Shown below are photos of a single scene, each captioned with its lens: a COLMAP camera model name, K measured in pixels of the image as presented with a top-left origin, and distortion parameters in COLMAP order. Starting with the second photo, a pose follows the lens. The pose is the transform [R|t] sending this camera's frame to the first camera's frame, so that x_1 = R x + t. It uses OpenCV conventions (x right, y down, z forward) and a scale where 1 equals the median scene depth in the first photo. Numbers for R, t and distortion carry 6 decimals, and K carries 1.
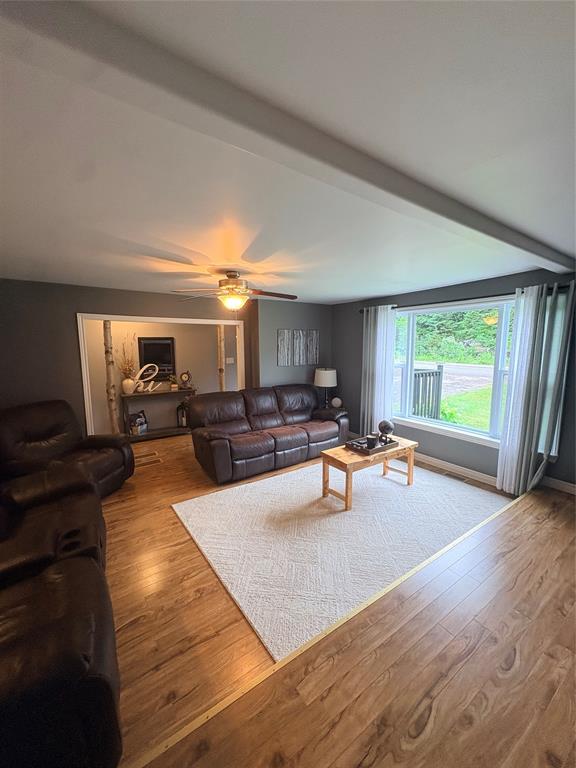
lens RADIAL K [[305.6, 0, 288.0], [0, 305.6, 384.0], [0, 0, 1]] dist [-0.001630, 0.000093]
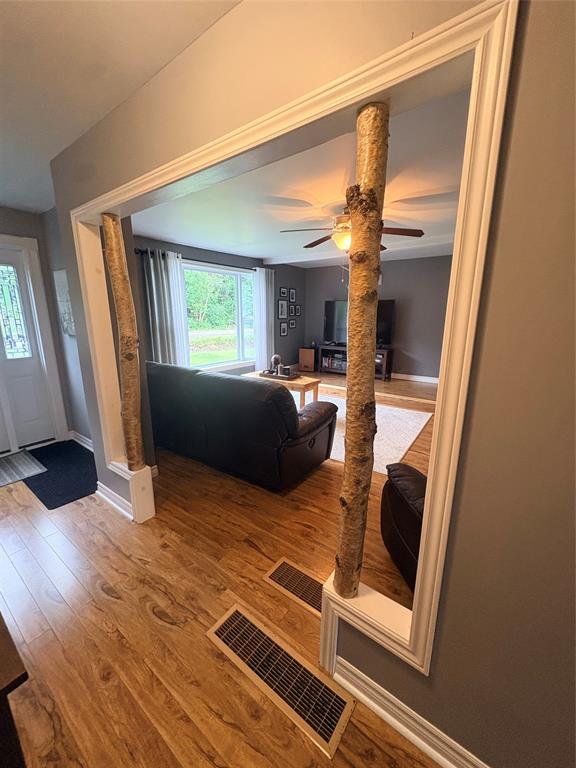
lens RADIAL K [[305.6, 0, 288.0], [0, 305.6, 384.0], [0, 0, 1]] dist [-0.001630, 0.000093]
pose [[-0.329622, -0.208880, 0.920716, -1.068966], [0.119887, 0.958063, 0.260273, -0.115205], [-0.936470, 0.196173, -0.290756, 1.522808]]
